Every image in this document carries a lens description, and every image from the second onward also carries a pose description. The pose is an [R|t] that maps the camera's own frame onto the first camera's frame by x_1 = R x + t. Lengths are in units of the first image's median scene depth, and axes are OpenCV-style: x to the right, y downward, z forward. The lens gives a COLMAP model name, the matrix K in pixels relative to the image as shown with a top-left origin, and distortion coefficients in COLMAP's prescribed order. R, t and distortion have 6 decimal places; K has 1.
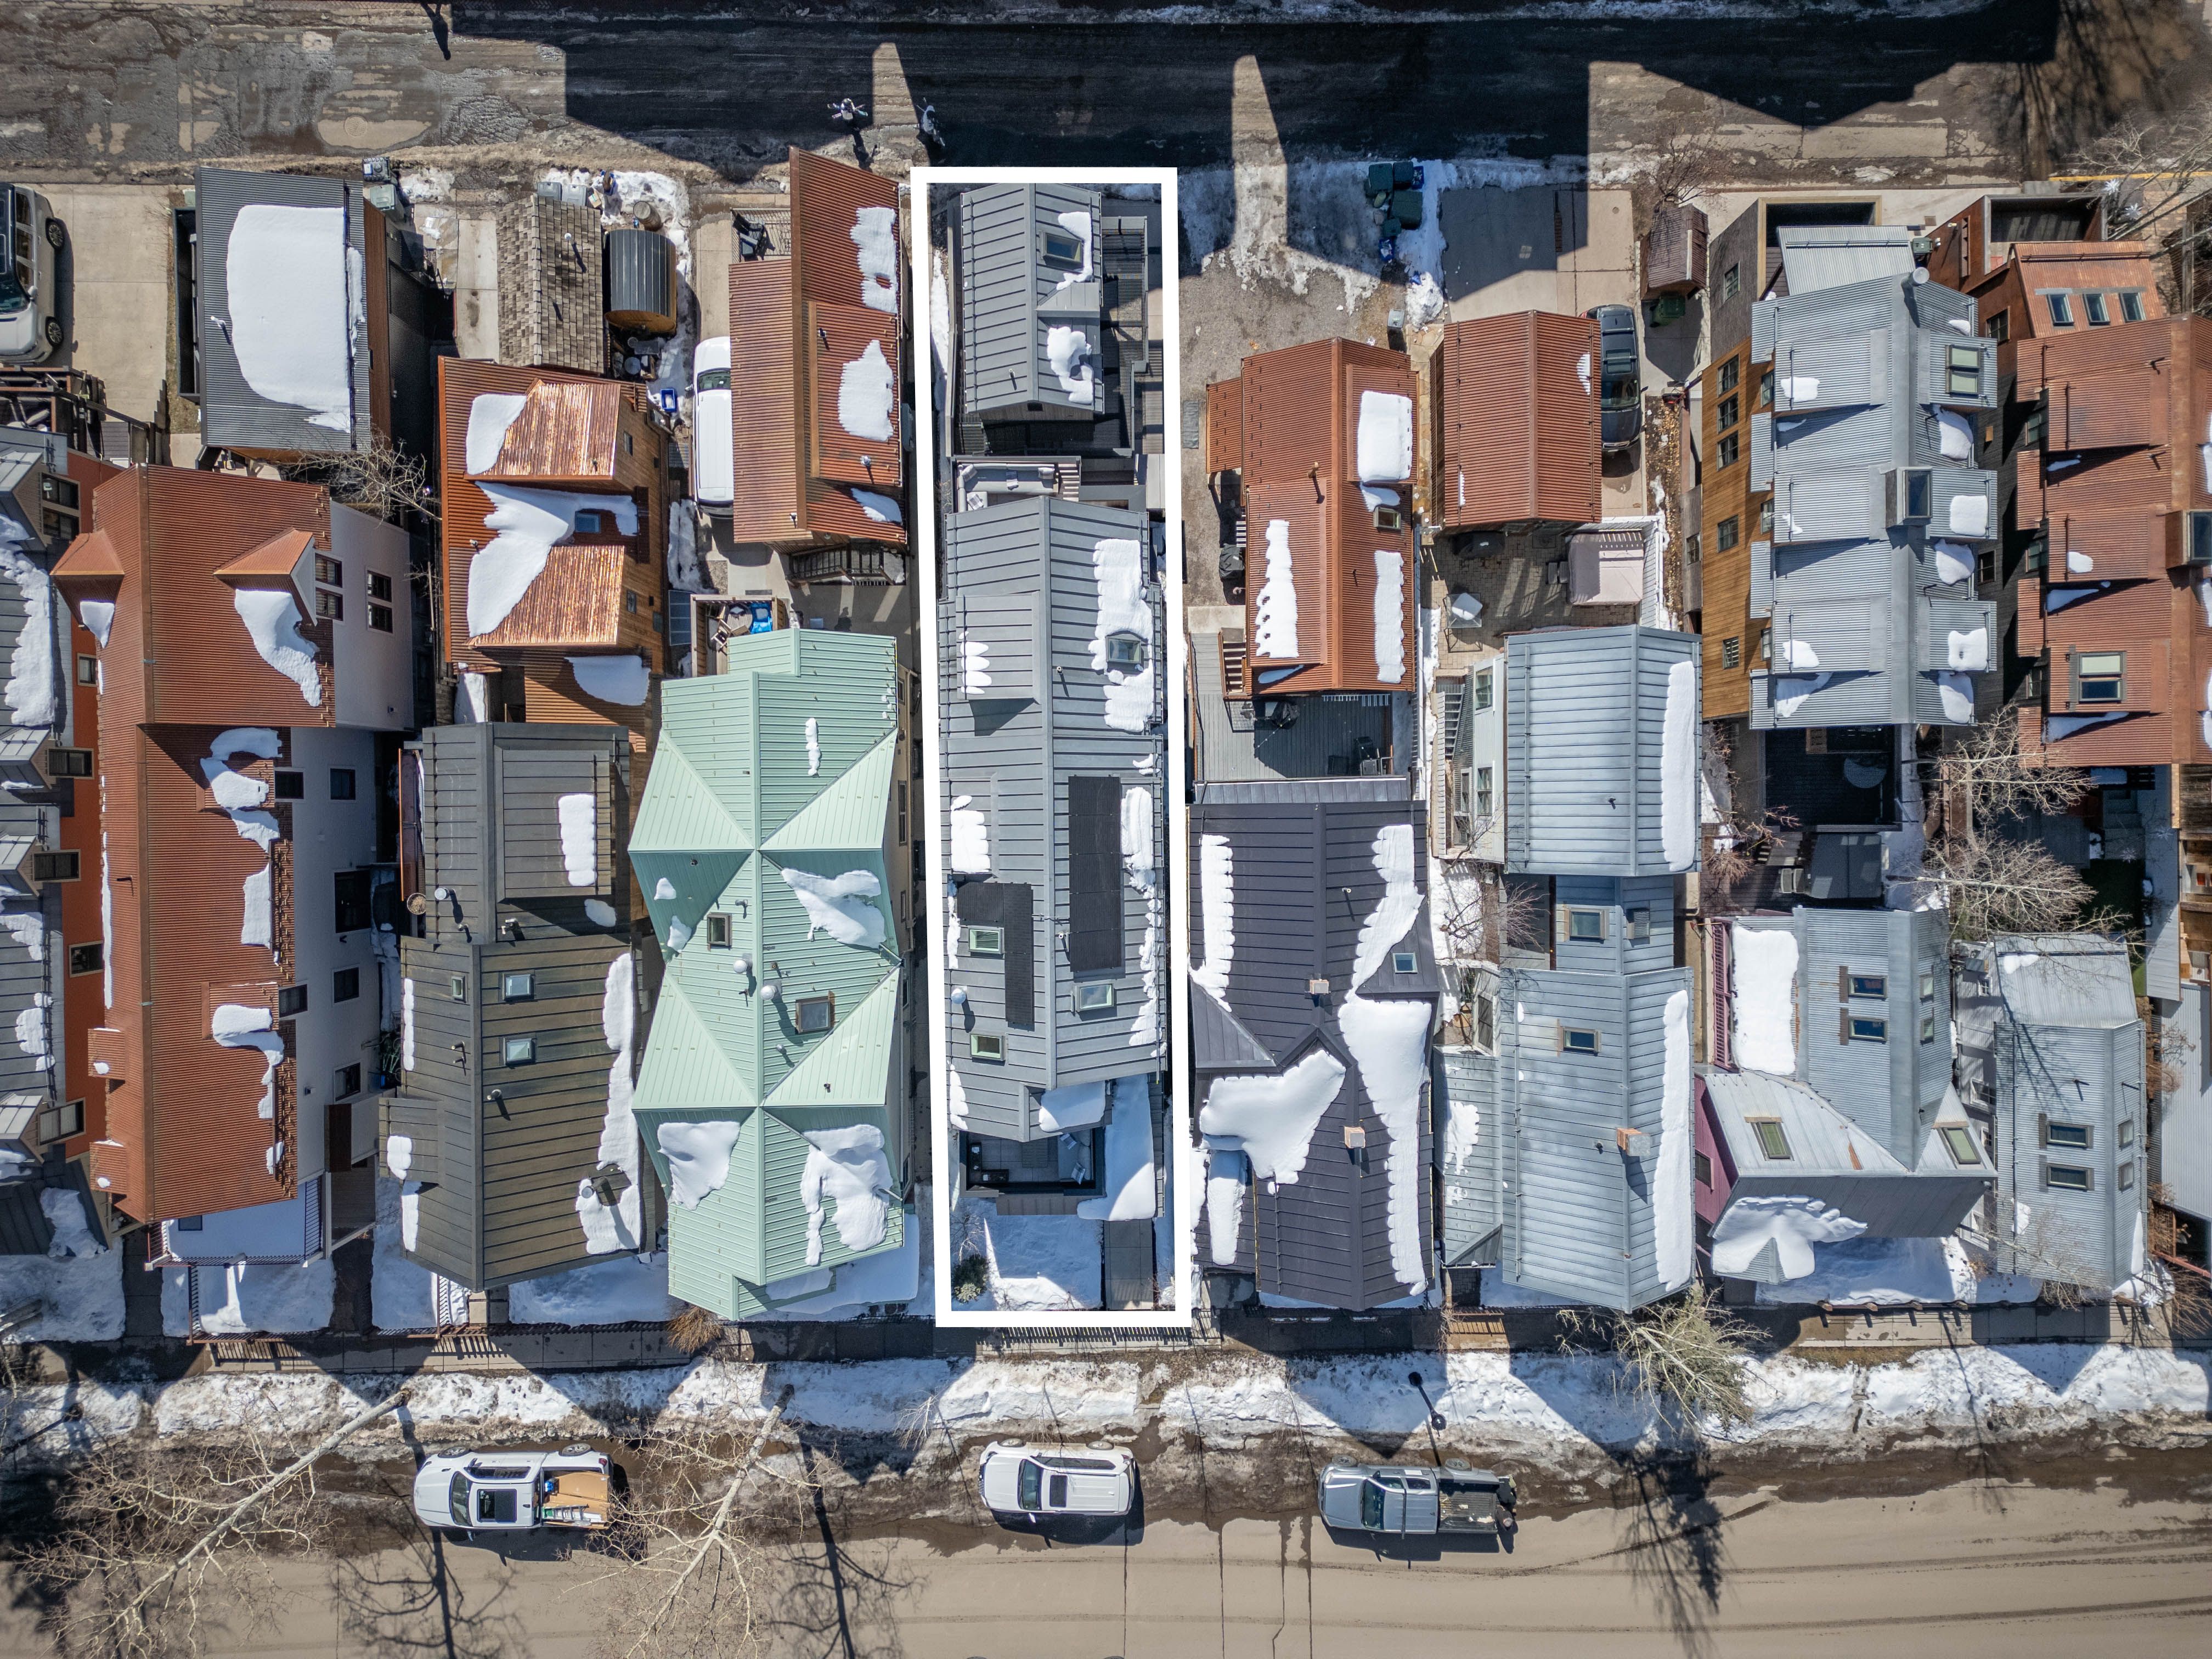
lens RADIAL K [[1549.9, 0, 1099.5], [0, 1549.9, 823.3], [0, 0, 1]] dist [0.034906, -0.027340]
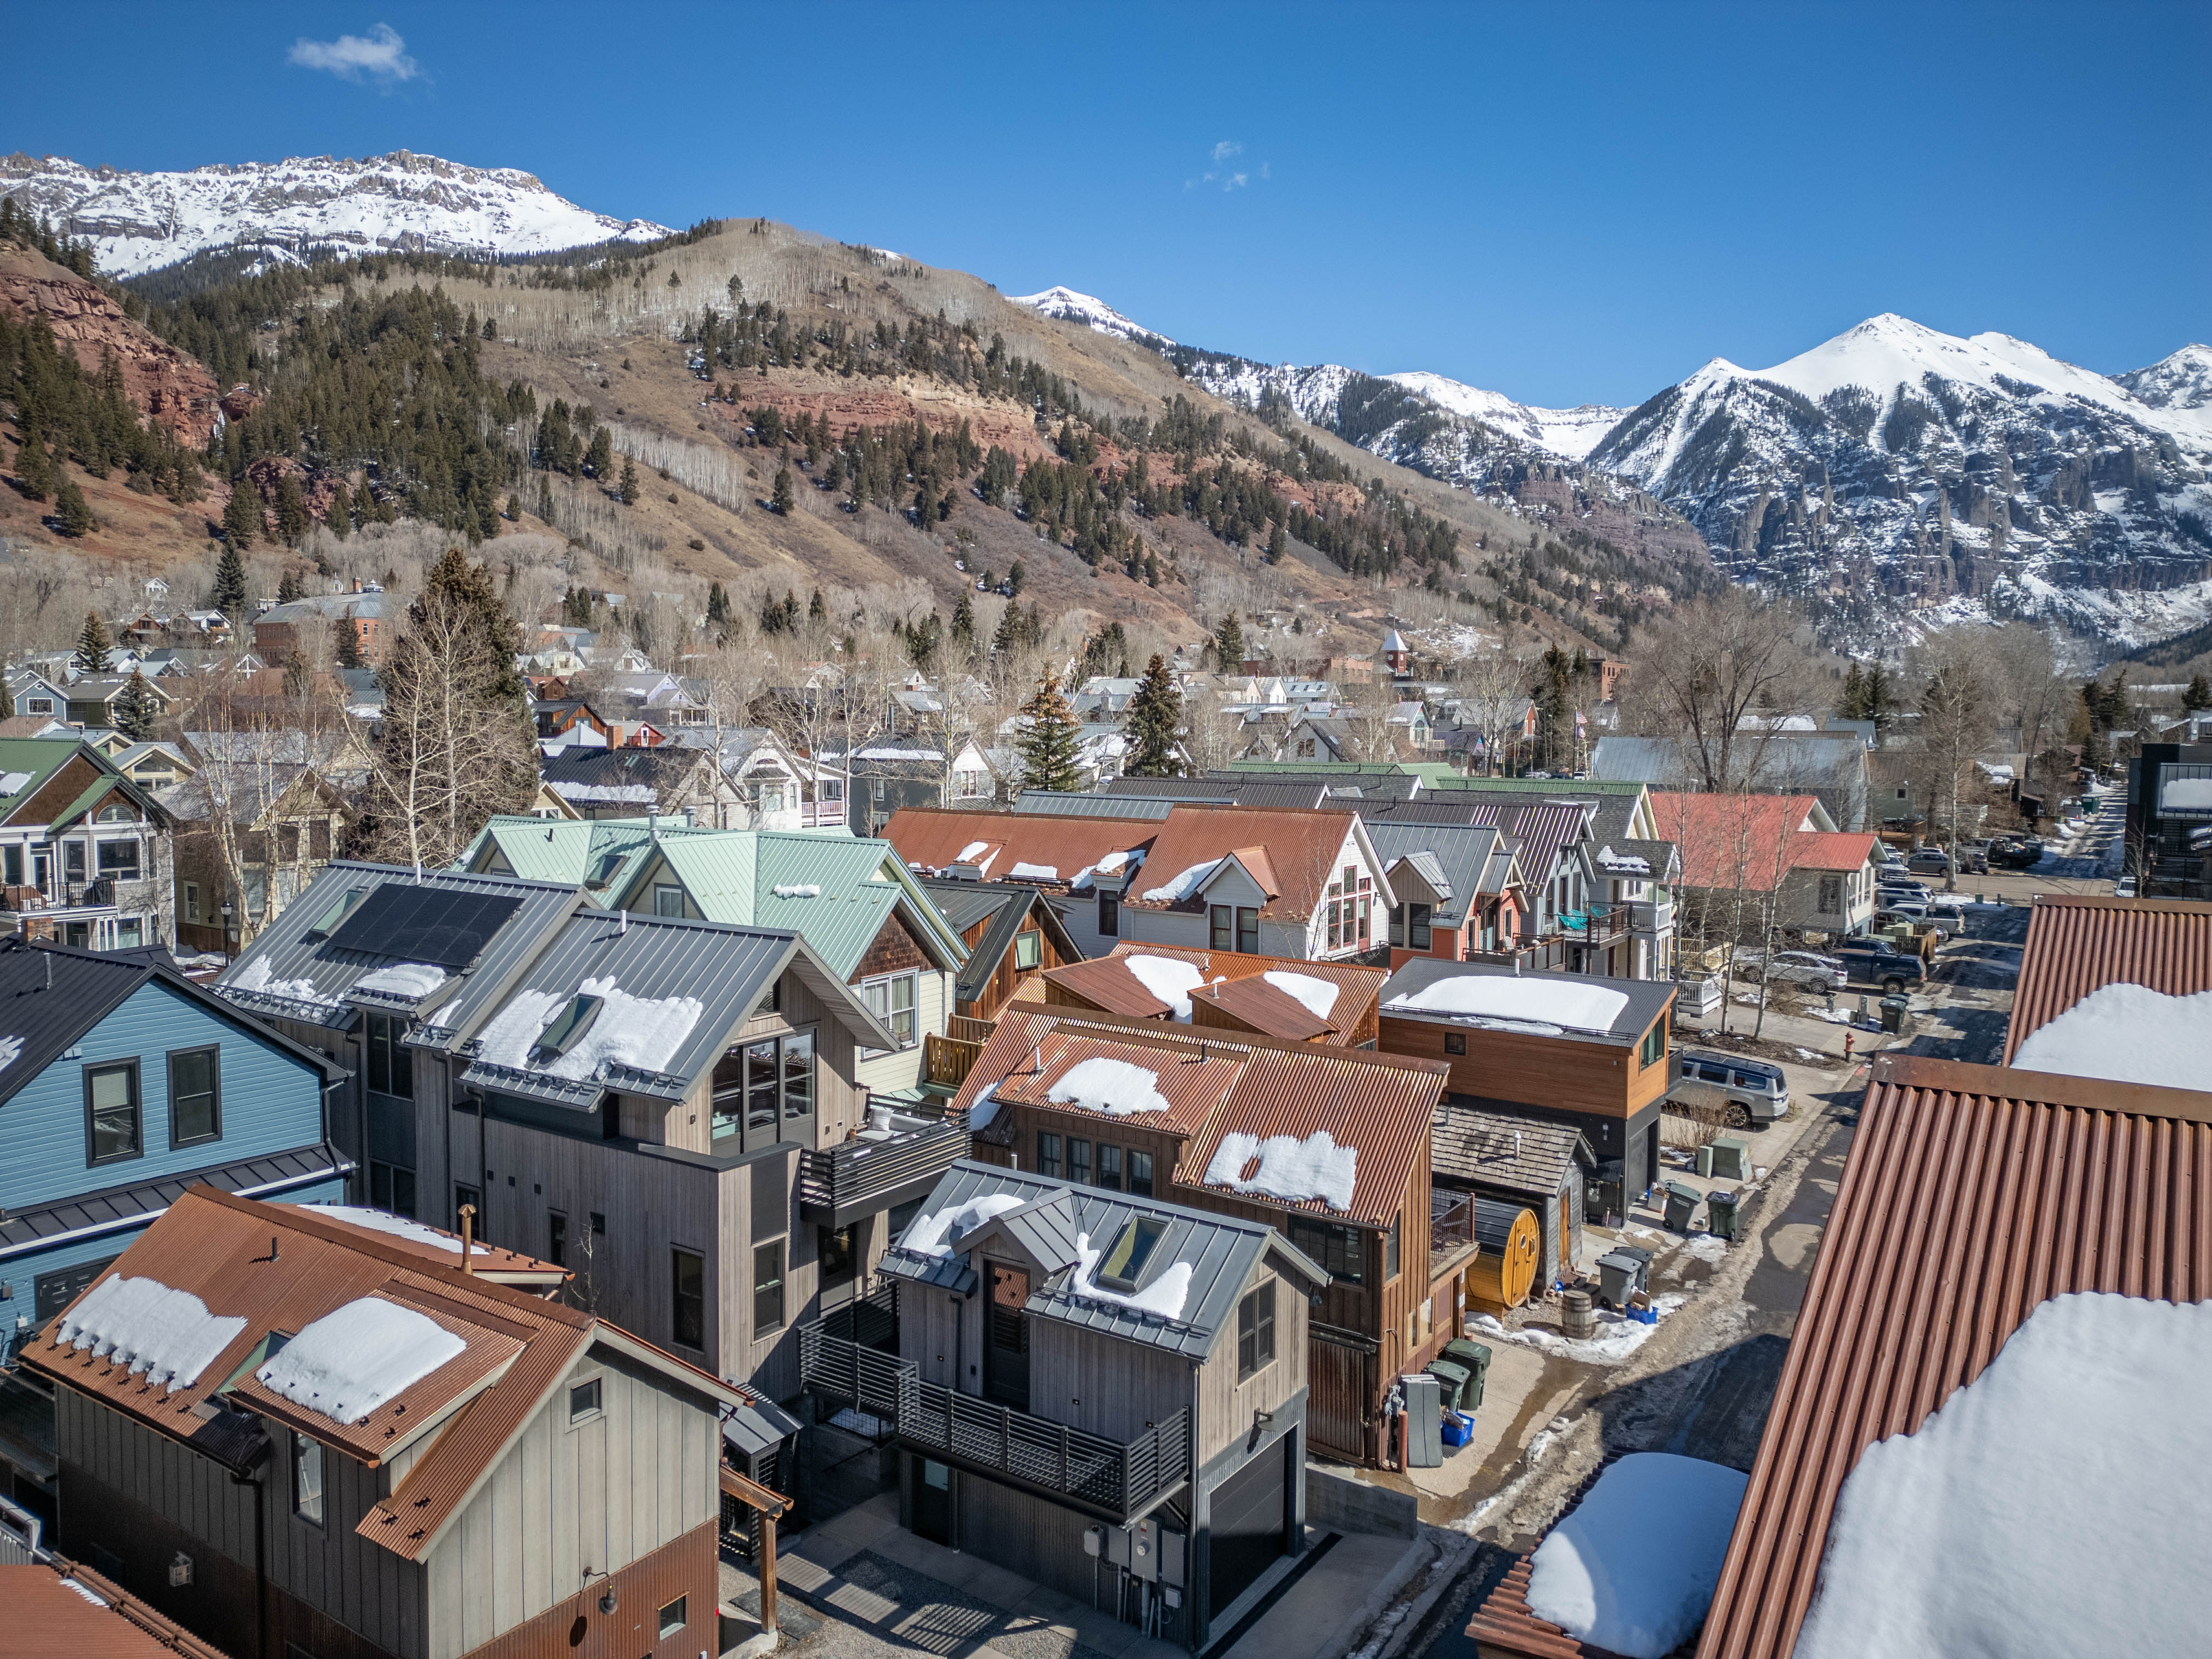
lens RADIAL K [[1549.9, 0, 1101.8], [0, 1549.9, 807.8], [0, 0, 1]] dist [0.034906, -0.027340]
pose [[-0.577702, 0.039822, -0.815276, 0.446160], [-0.815887, -0.057870, 0.575308, -0.702409], [-0.024270, 0.997530, 0.065922, 0.857005]]
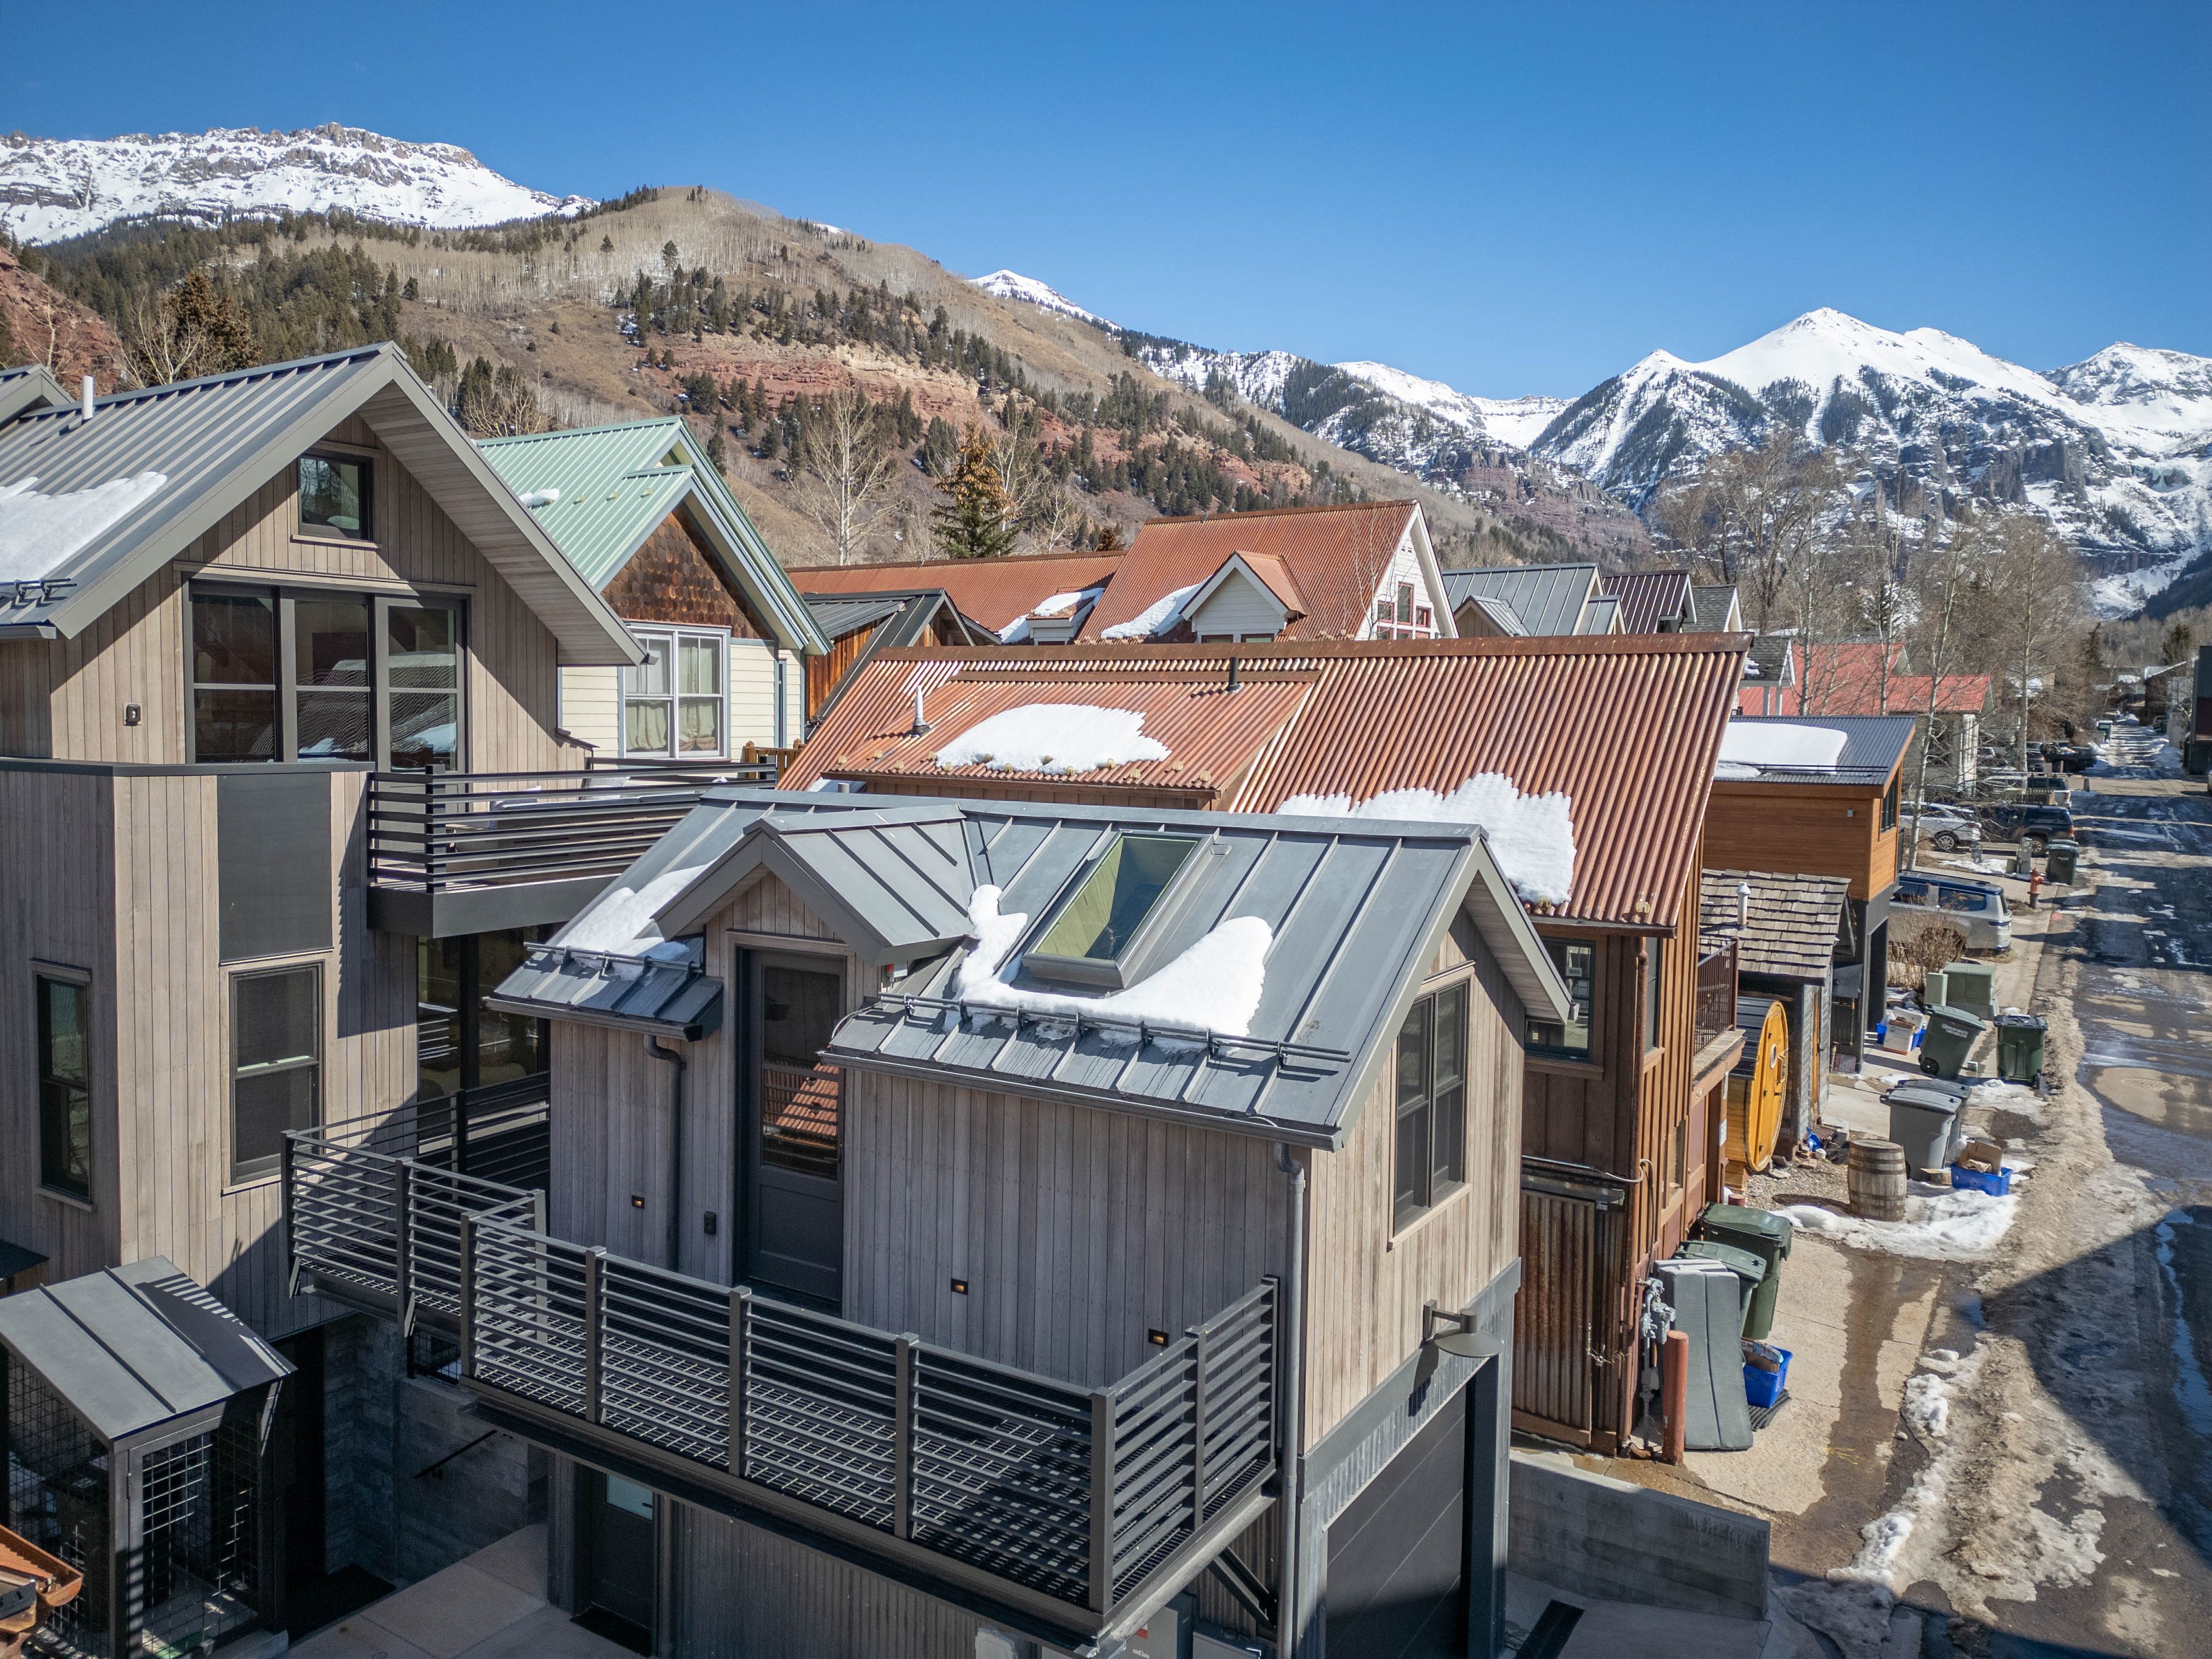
lens RADIAL K [[1549.9, 0, 1122.1], [0, 1549.9, 795.7], [0, 0, 1]] dist [0.034906, -0.027340]
pose [[-0.536010, 0.032781, -0.843575, 0.160367], [-0.843477, -0.062464, 0.533521, -0.507085], [-0.035204, 0.997509, 0.061131, 1.031430]]
